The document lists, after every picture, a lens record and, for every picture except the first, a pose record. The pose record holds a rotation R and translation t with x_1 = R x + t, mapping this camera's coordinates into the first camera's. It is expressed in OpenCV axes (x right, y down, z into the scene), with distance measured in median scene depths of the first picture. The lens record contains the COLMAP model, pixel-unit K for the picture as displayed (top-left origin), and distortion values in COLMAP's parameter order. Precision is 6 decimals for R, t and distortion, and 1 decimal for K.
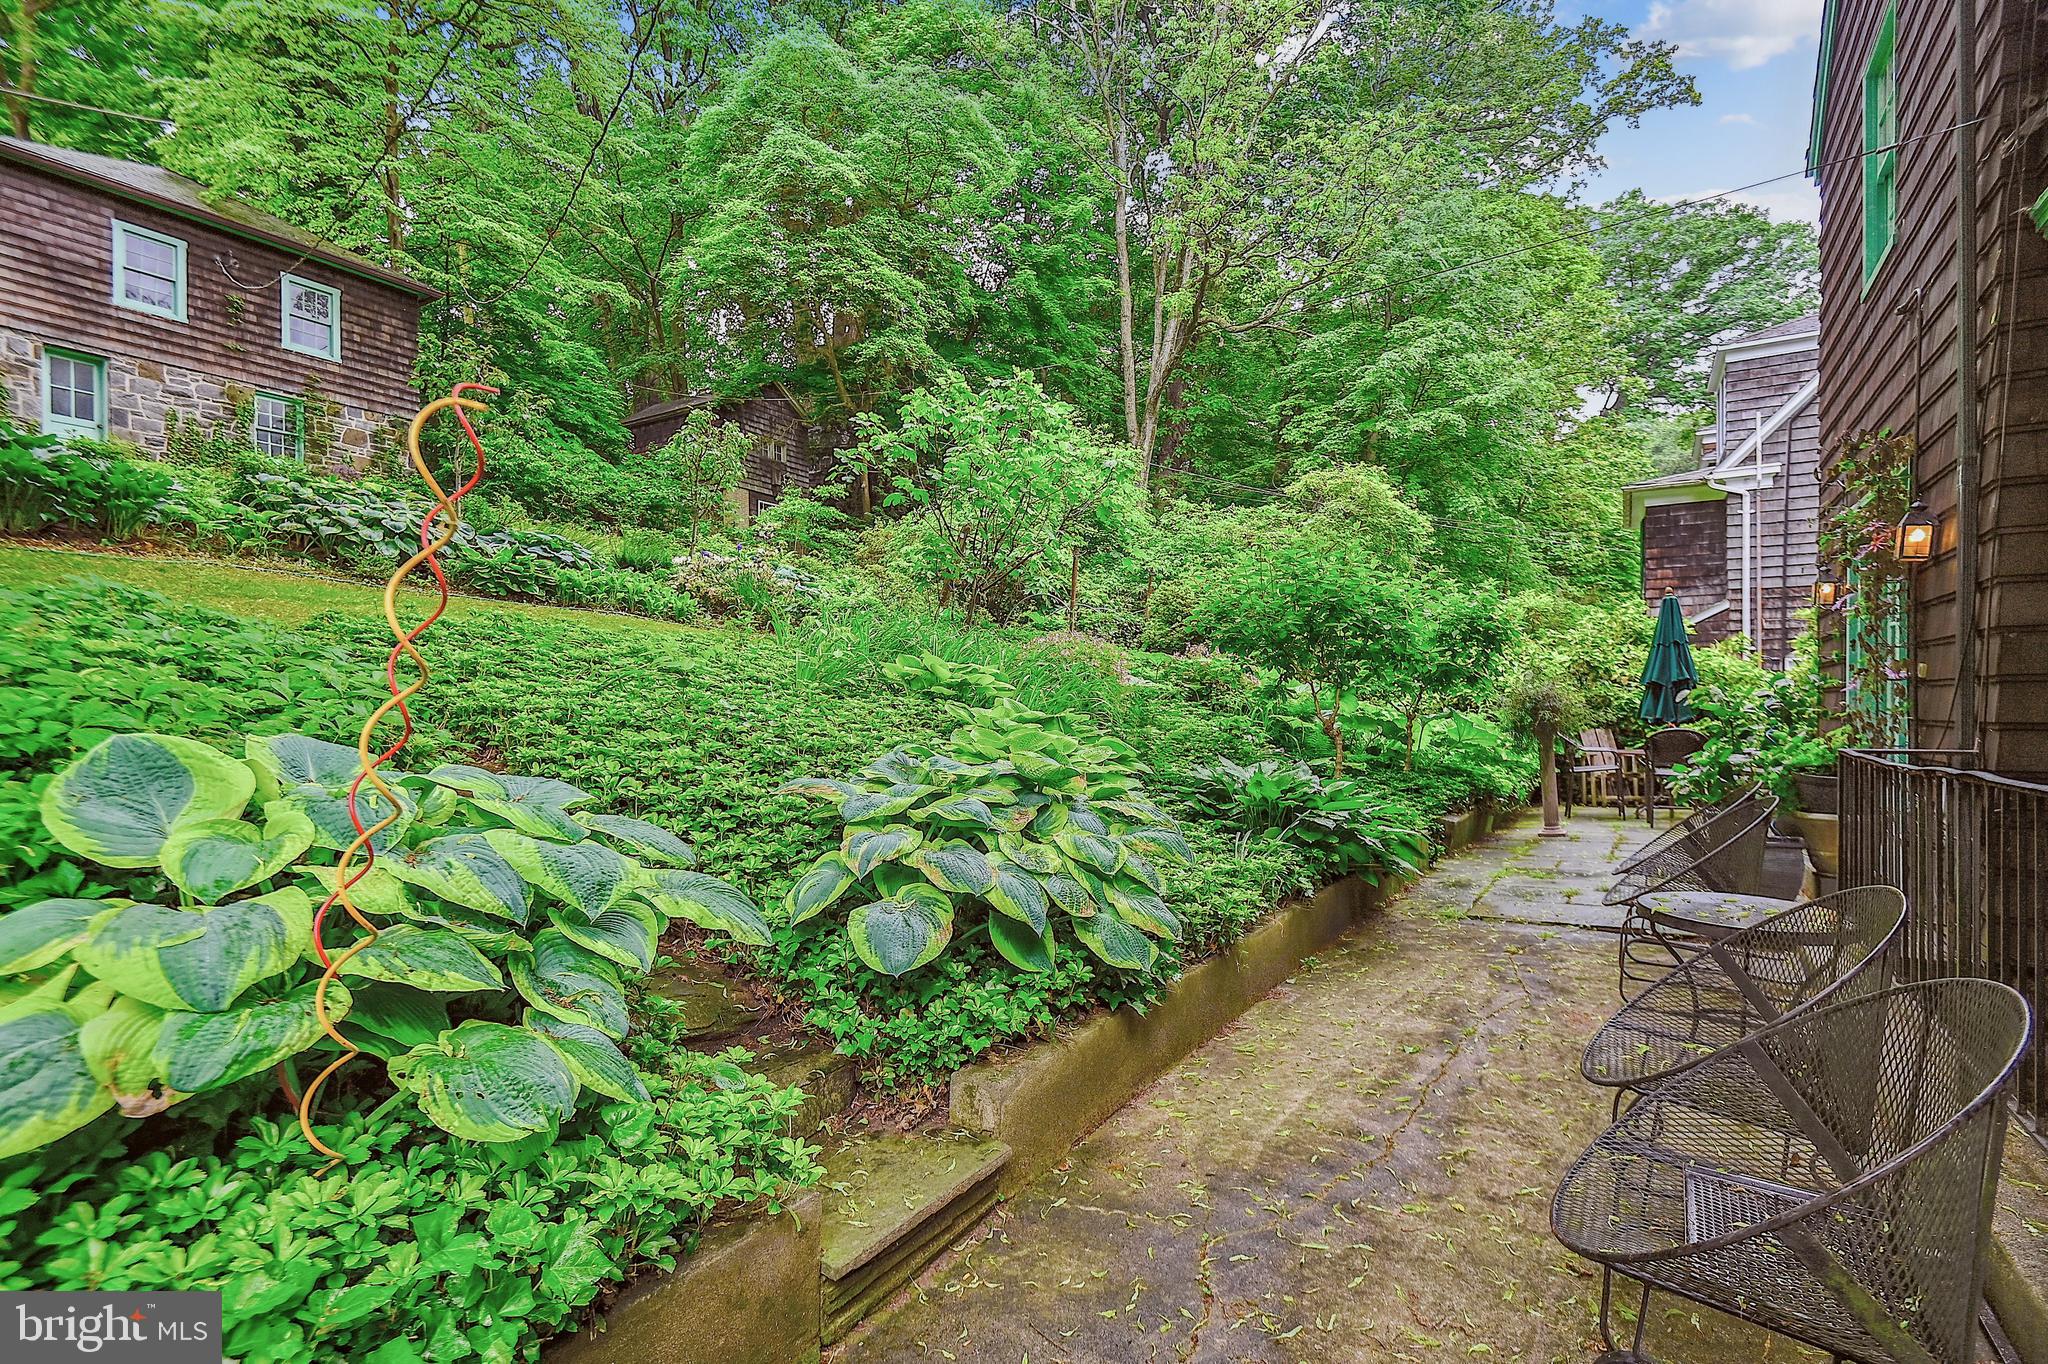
lens RADIAL K [[967.5, 0, 1026.2], [0, 967.5, 726.9], [0, 0, 1]] dist [0.002796, -0.000231]
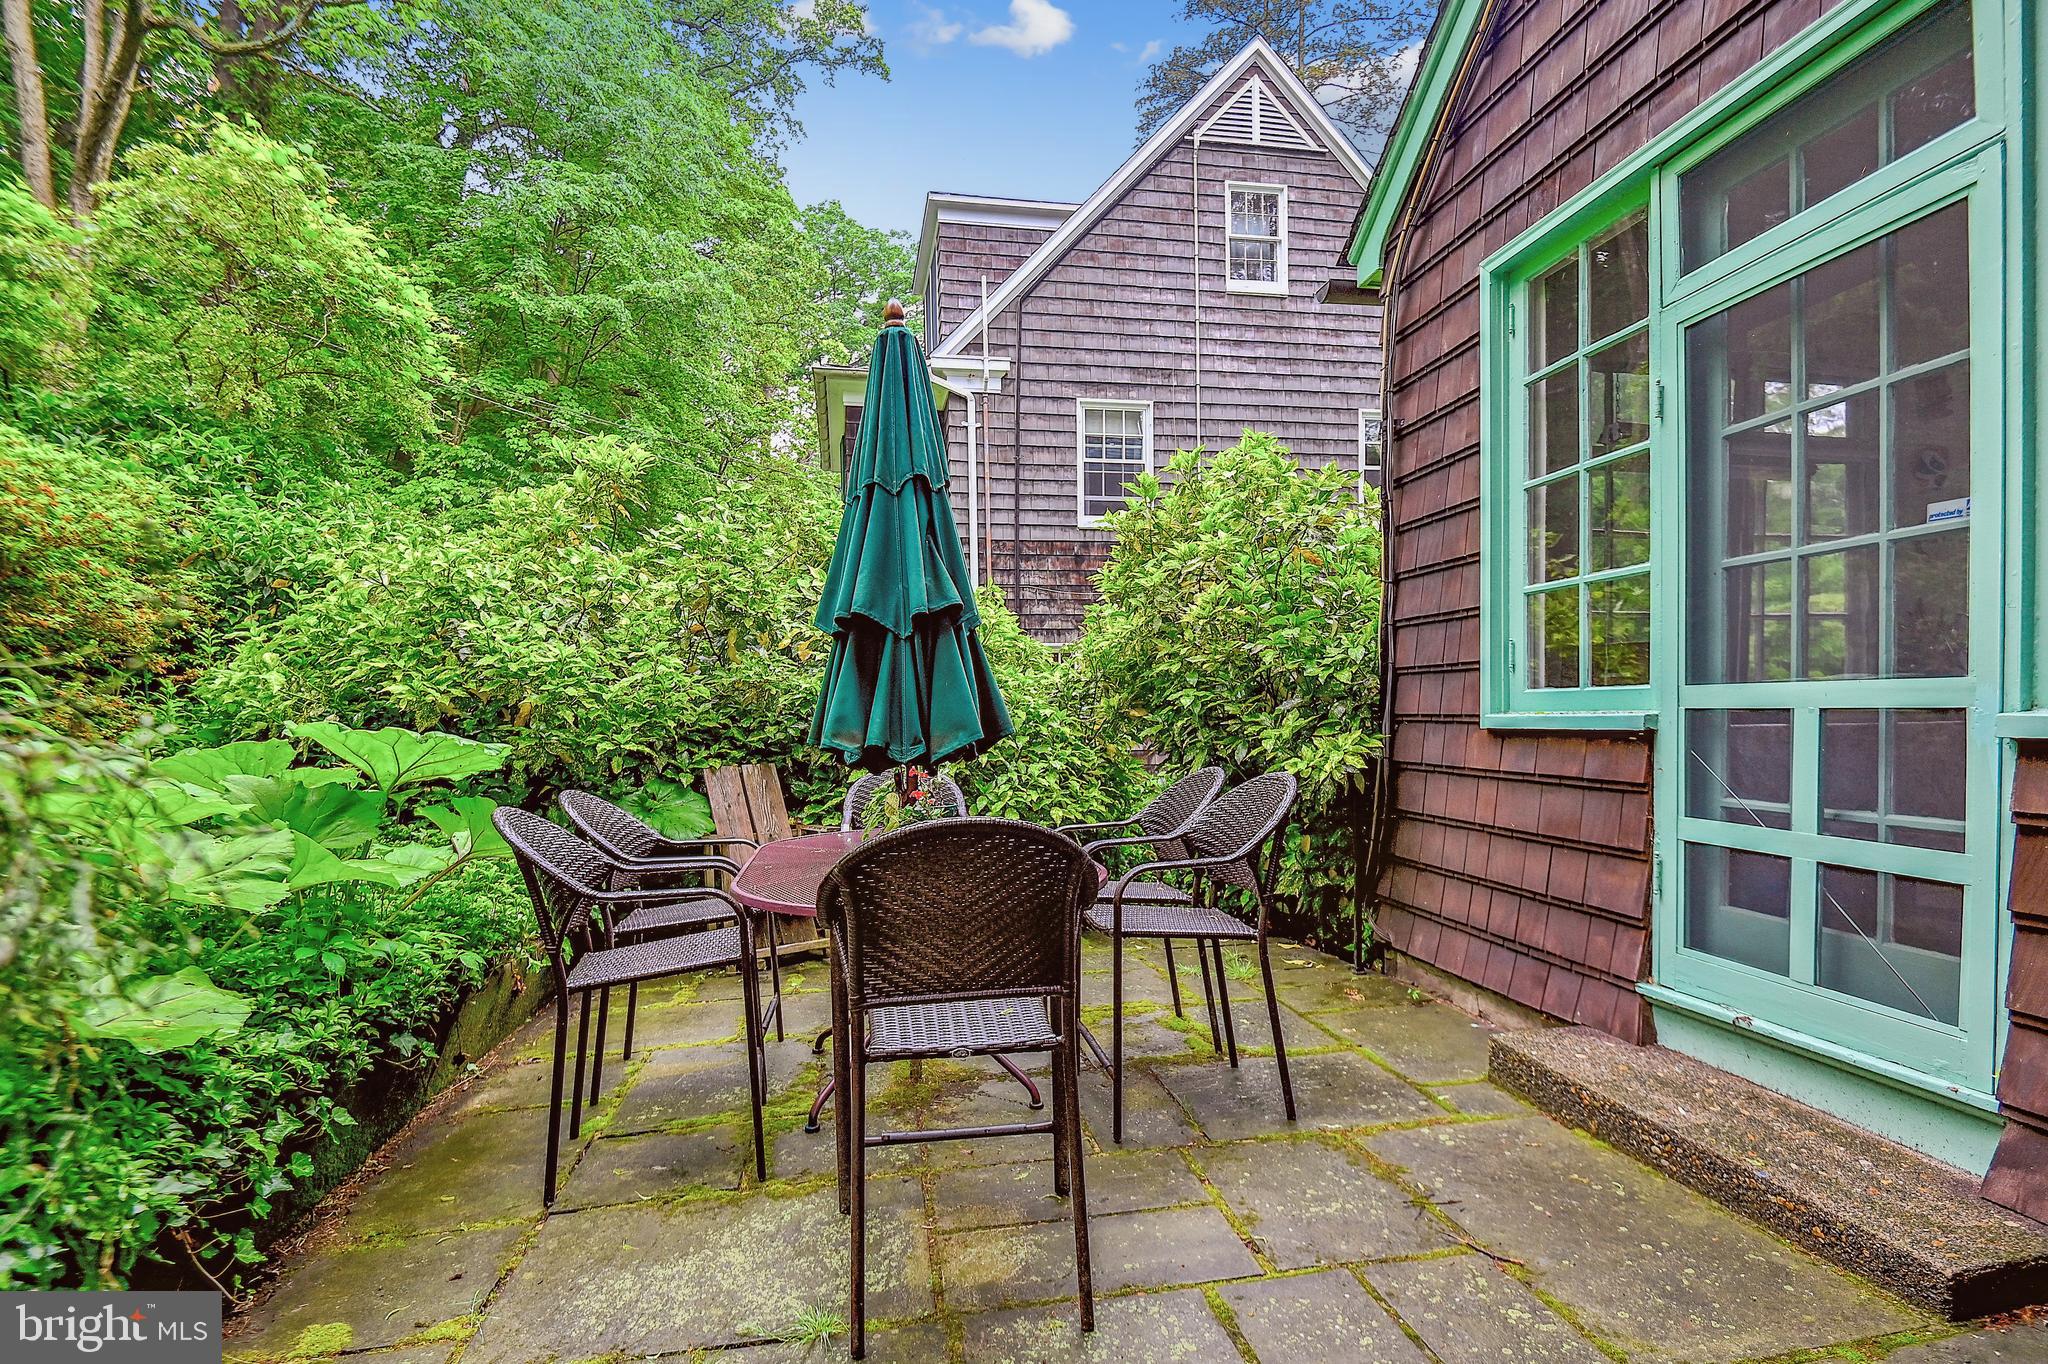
lens RADIAL K [[967.5, 0, 1026.2], [0, 967.5, 726.9], [0, 0, 1]] dist [0.002796, -0.000231]
pose [[0.737514, -0.015526, 0.675154, 0.313630], [0.022745, 0.999740, -0.001854, -0.007983], [-0.674949, 0.016724, 0.737675, 0.482878]]
